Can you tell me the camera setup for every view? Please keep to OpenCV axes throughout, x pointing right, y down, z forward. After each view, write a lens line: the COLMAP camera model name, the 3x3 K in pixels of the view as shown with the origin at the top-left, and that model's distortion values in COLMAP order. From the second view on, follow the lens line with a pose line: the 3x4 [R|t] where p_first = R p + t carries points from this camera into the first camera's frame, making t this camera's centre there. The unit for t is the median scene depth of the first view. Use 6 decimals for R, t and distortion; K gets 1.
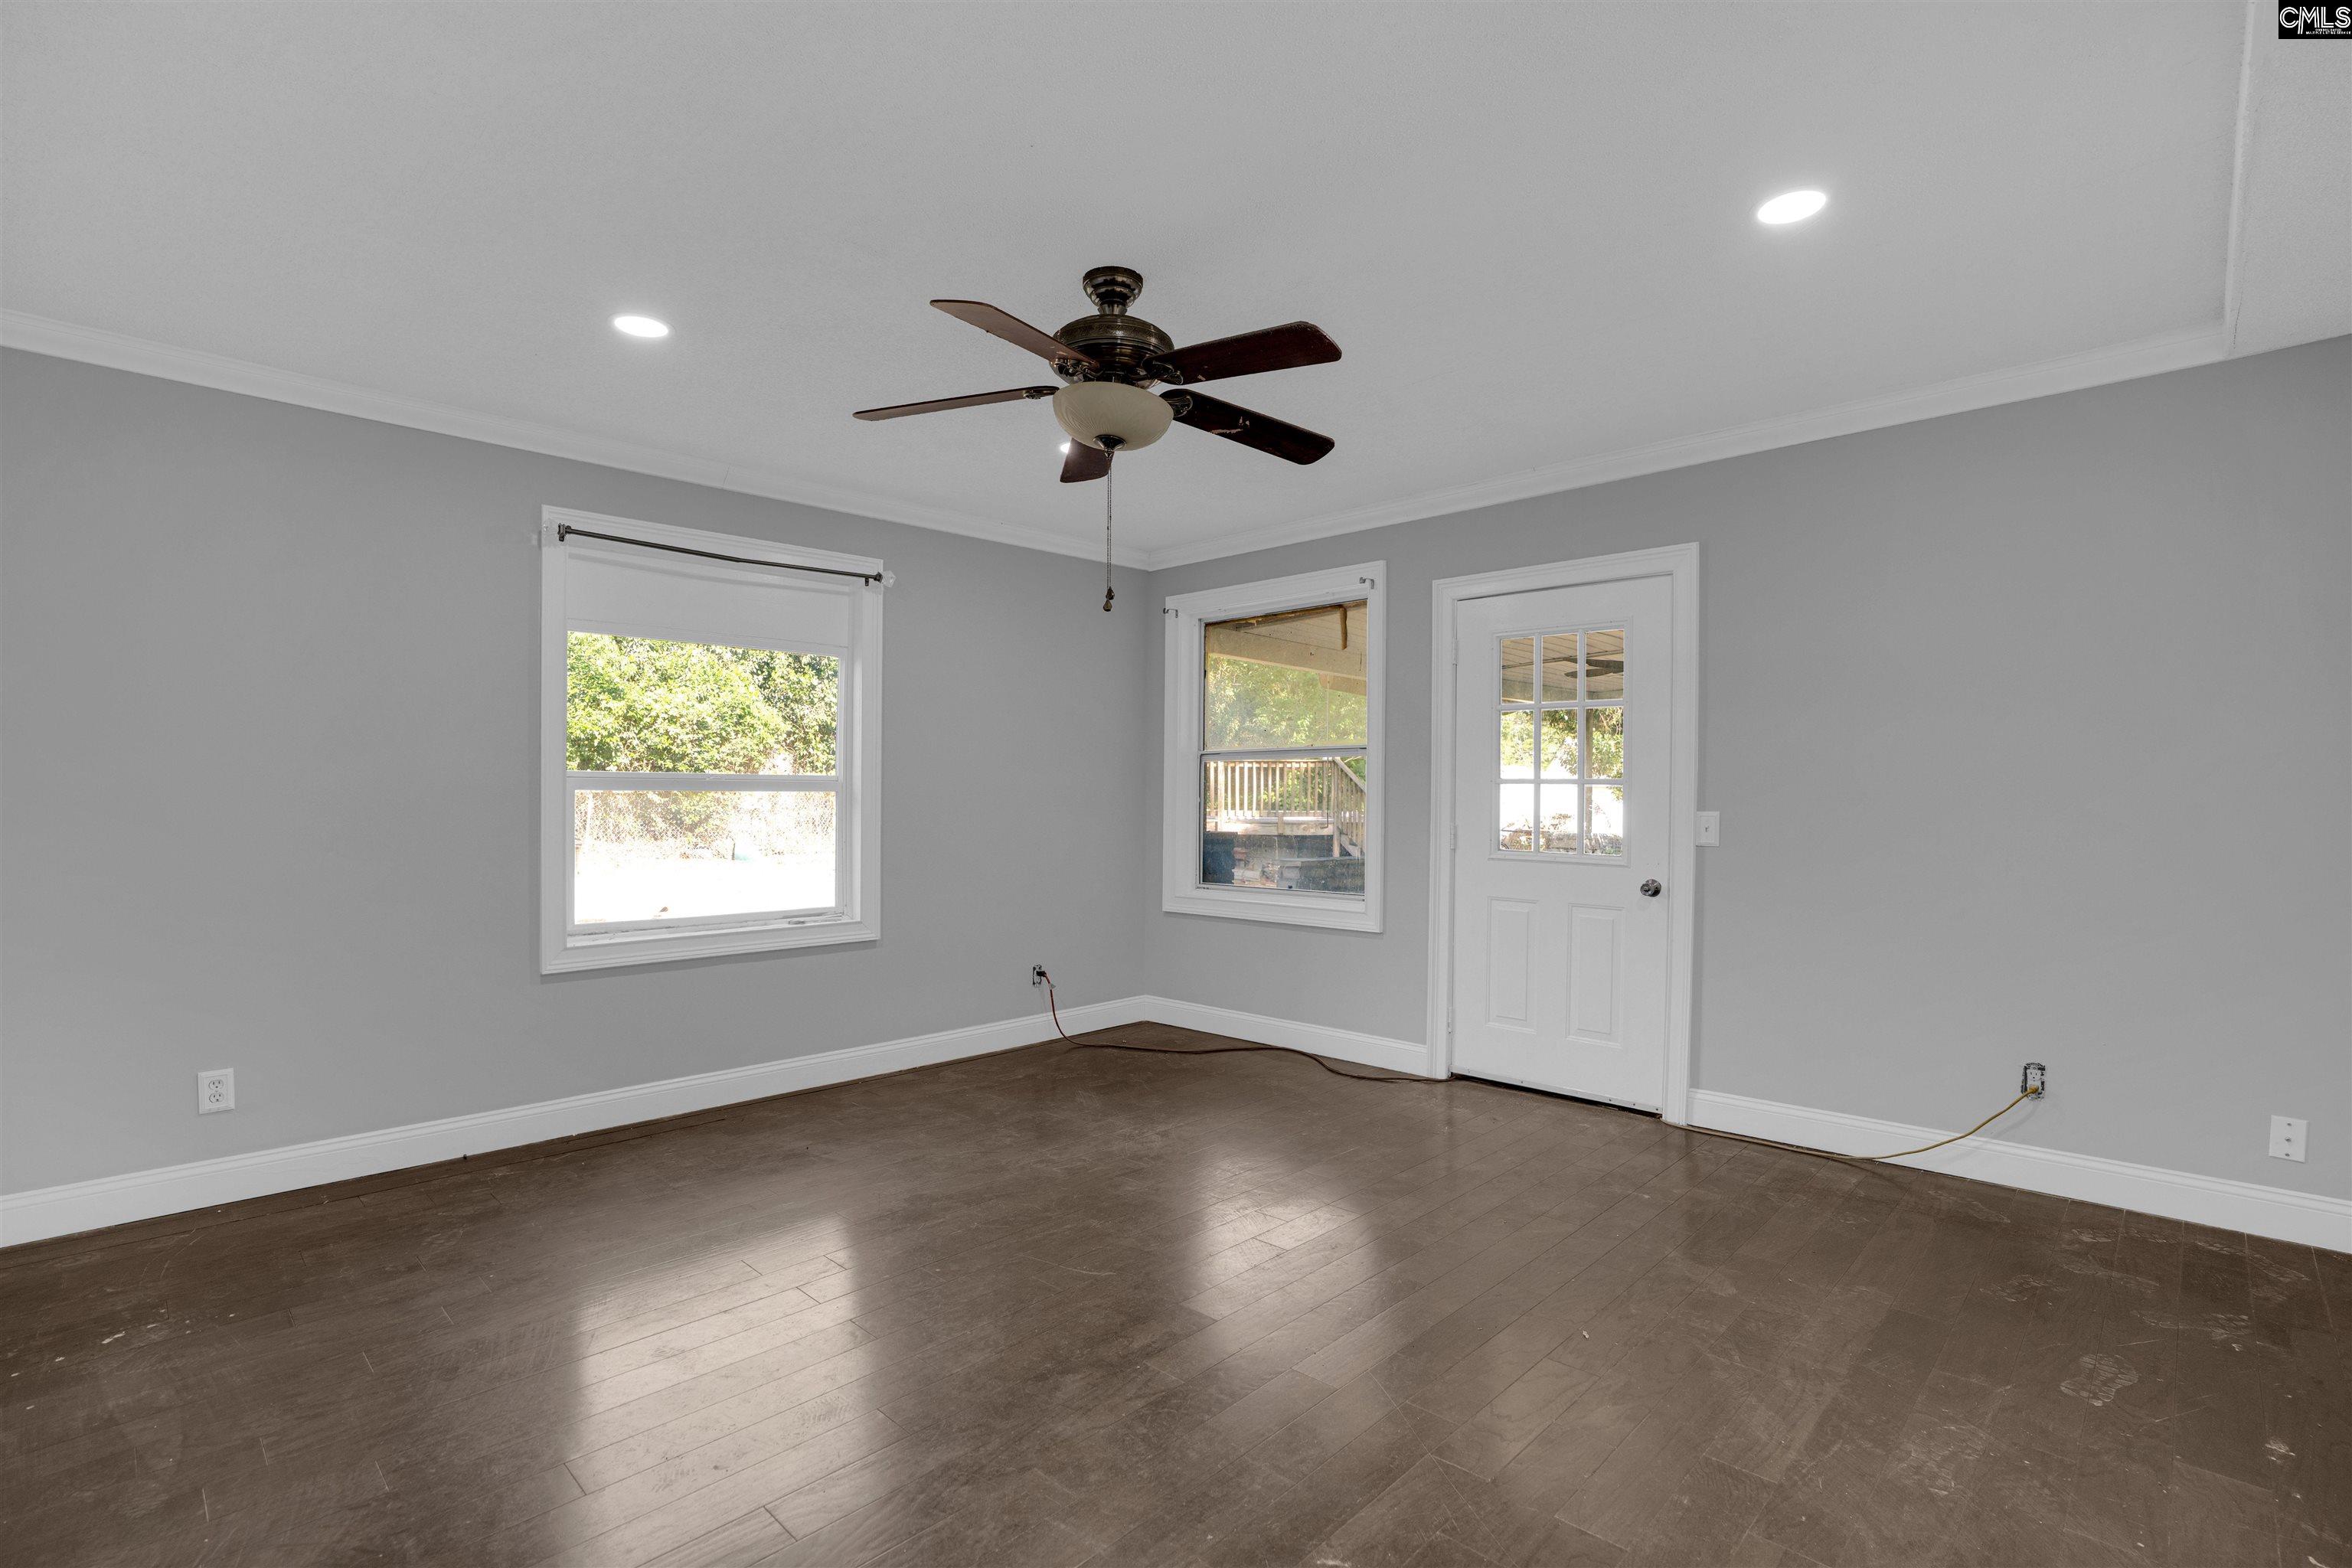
lens RADIAL K [[1102.0, 0, 1171.5], [0, 1102.0, 760.9], [0, 0, 1]] dist [-0.020978, 0.005758]
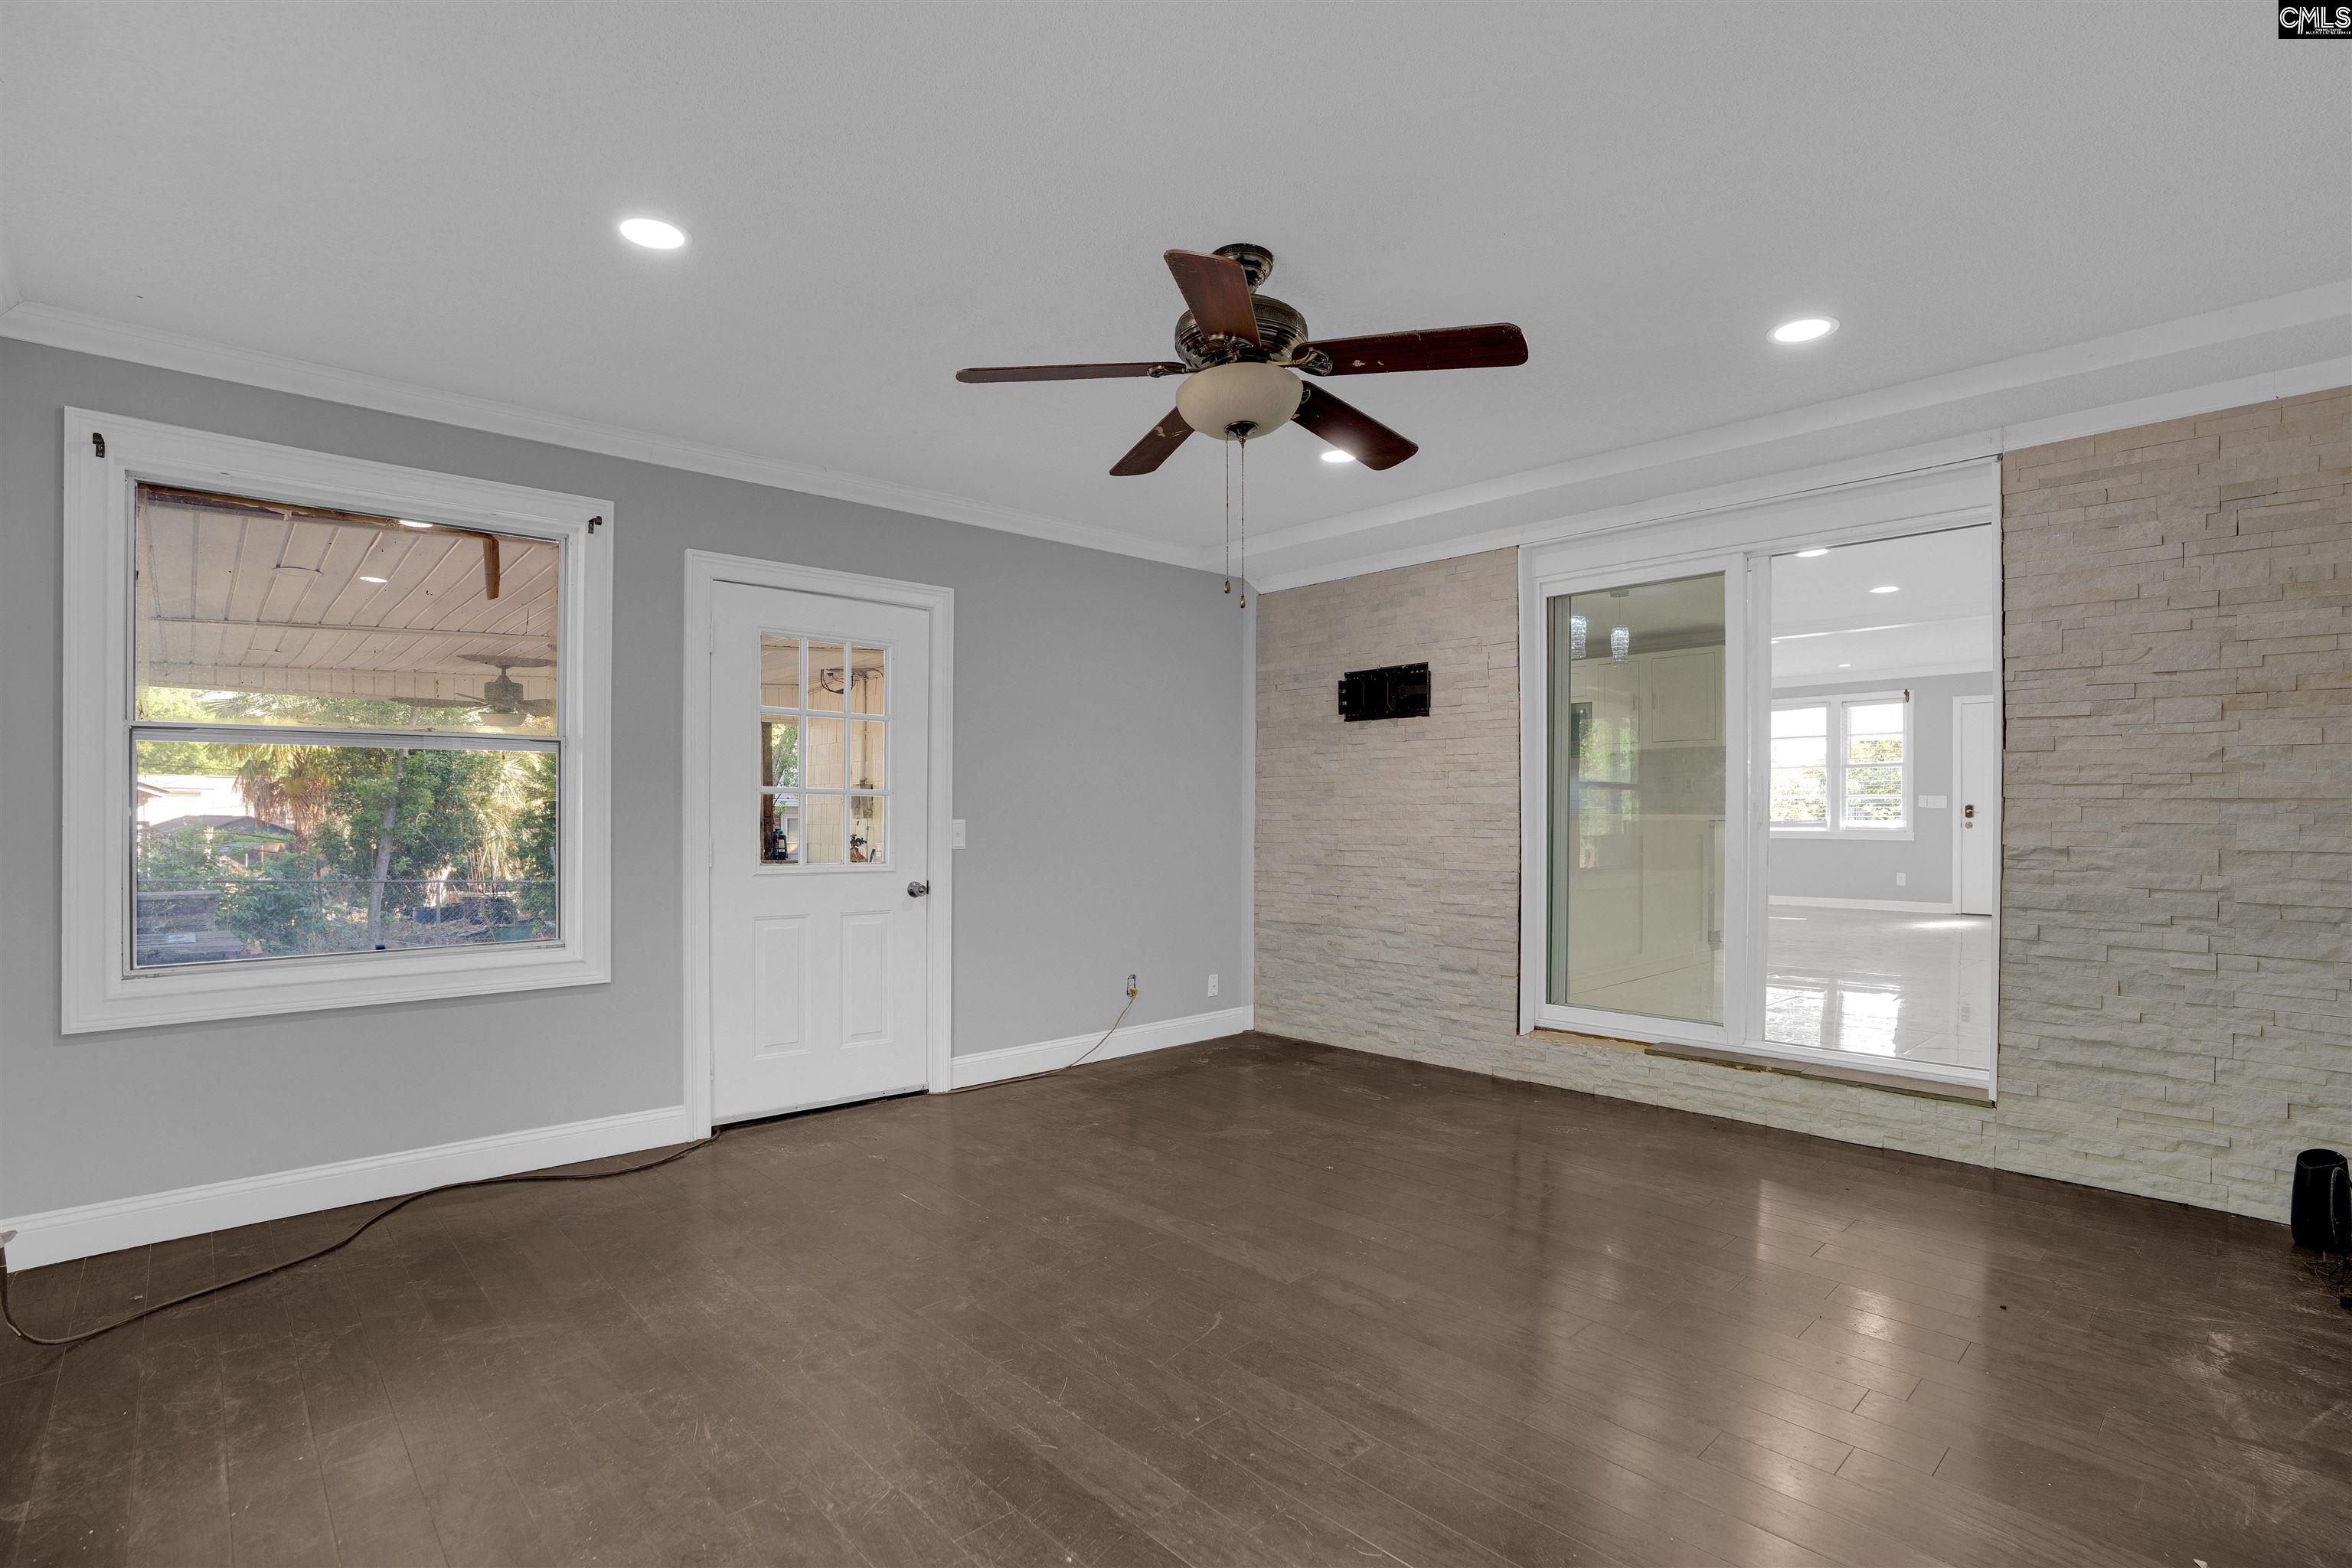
lens RADIAL K [[1141.4, 0, 1169.3], [0, 1141.4, 782.5], [0, 0, 1]] dist [-0.083907, 0.042084]
pose [[0.045771, 0.027188, 0.998582, -0.696992], [-0.027399, 0.999288, -0.025952, 0.031100], [-0.998576, -0.026172, 0.046484, 0.696428]]
